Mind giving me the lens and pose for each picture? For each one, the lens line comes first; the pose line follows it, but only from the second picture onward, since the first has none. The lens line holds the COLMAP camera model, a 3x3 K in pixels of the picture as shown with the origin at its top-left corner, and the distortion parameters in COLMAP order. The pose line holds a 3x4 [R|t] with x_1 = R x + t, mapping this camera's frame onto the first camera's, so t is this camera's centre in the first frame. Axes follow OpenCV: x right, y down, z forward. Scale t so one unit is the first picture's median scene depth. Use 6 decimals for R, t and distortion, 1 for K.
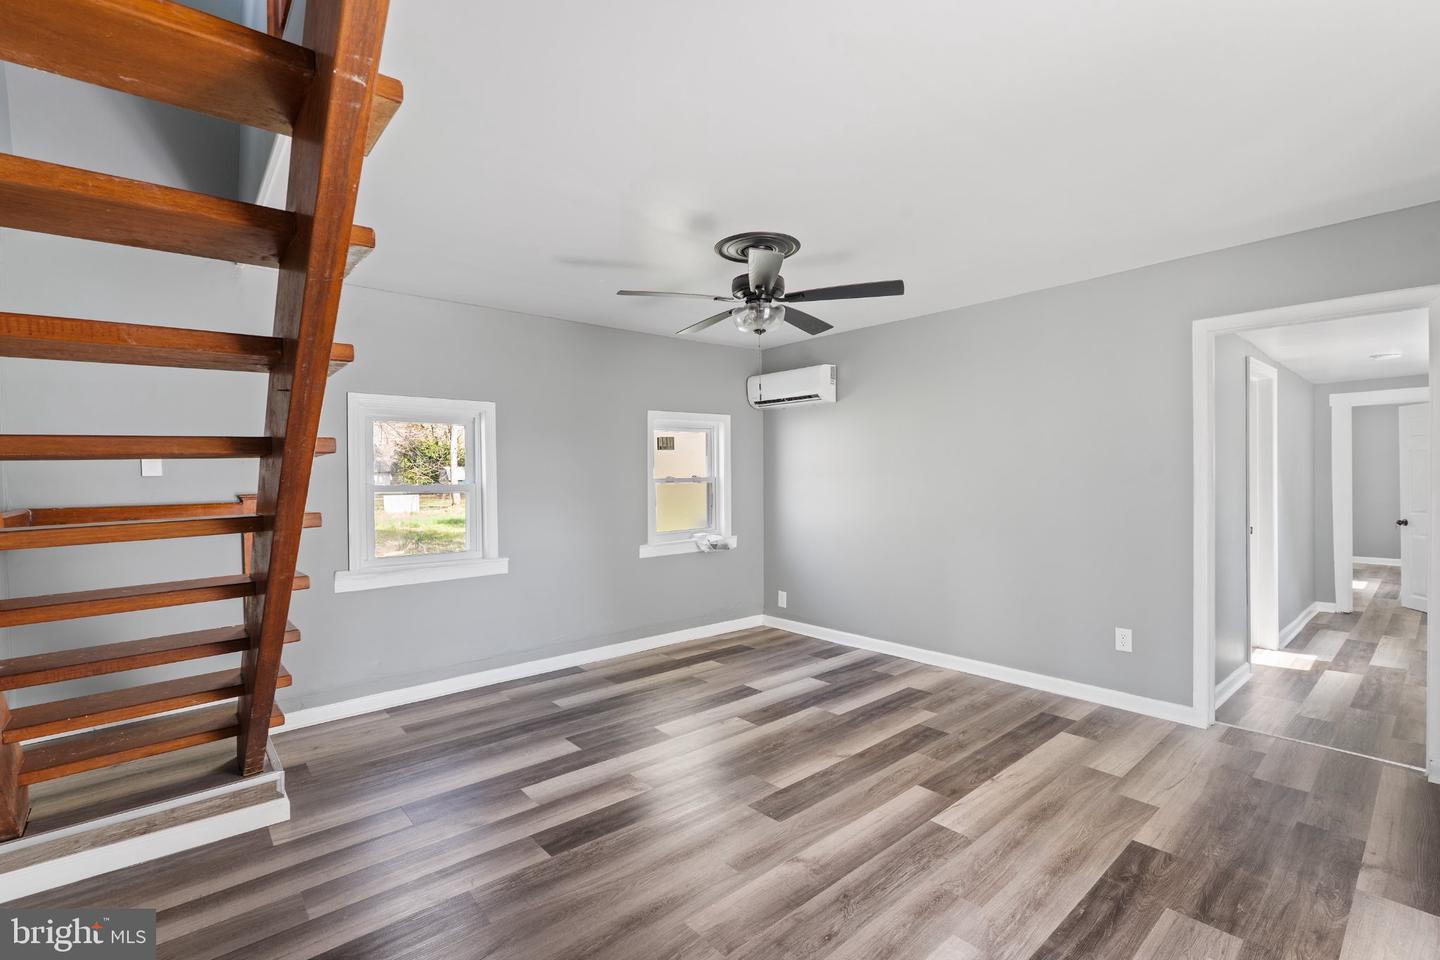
lens RADIAL K [[643.3, 0, 717.8], [0, 643.3, 479.9], [0, 0, 1]] dist [0.001167, 0.000155]
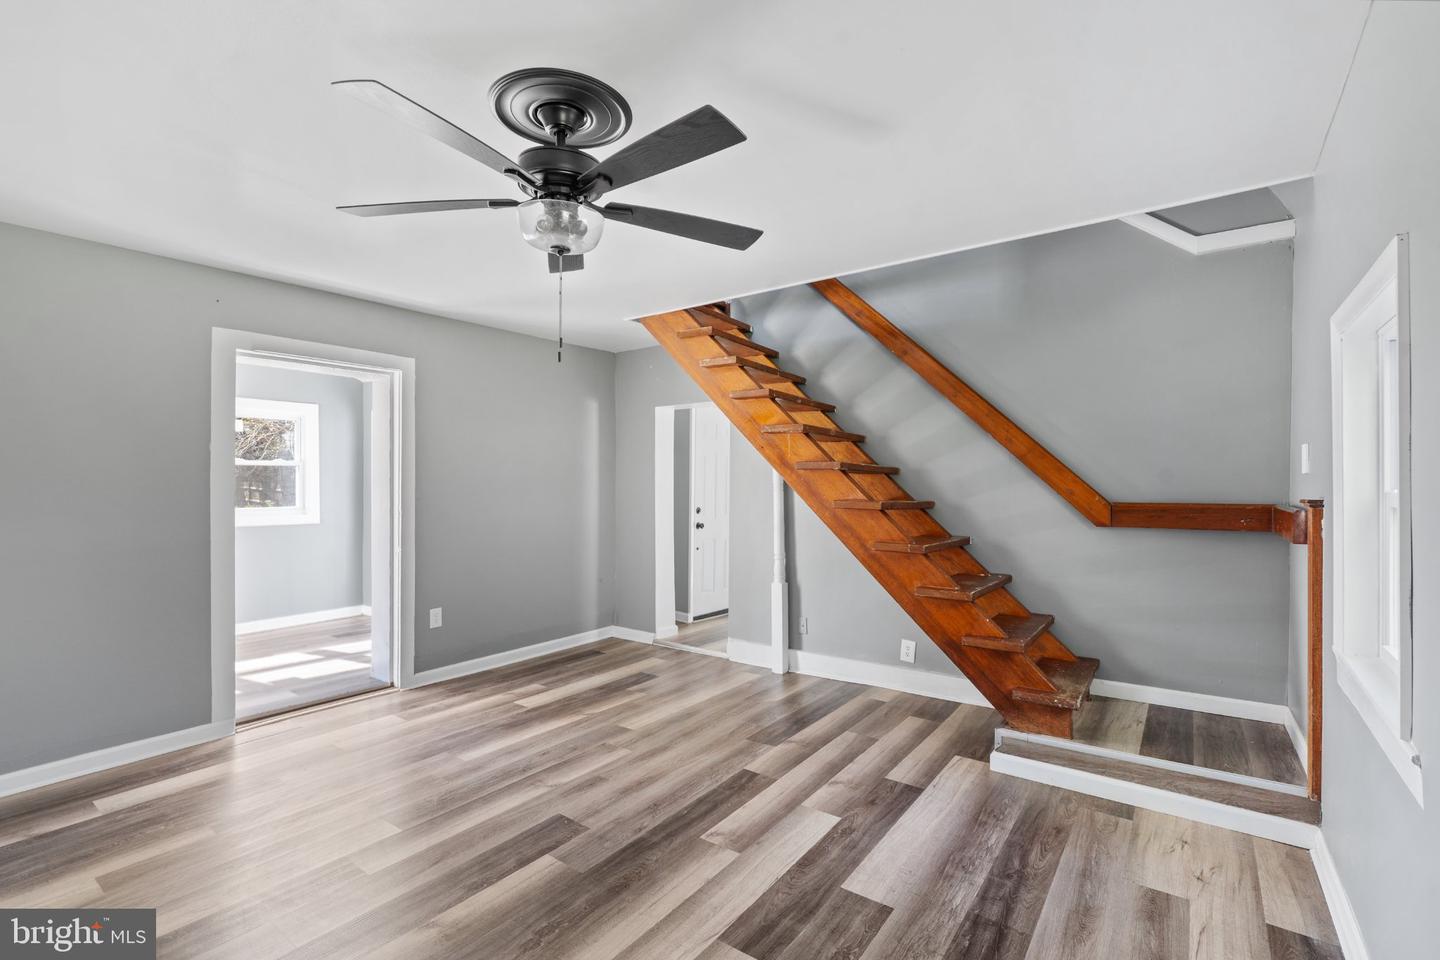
lens RADIAL K [[643.3, 0, 721.6], [0, 643.3, 483.2], [0, 0, 1]] dist [0.001167, 0.000155]
pose [[-0.974593, 0.012077, -0.223658, 0.061226], [0.011967, 0.999927, 0.001845, -0.001479], [0.223664, -0.000878, -0.974666, 1.914051]]
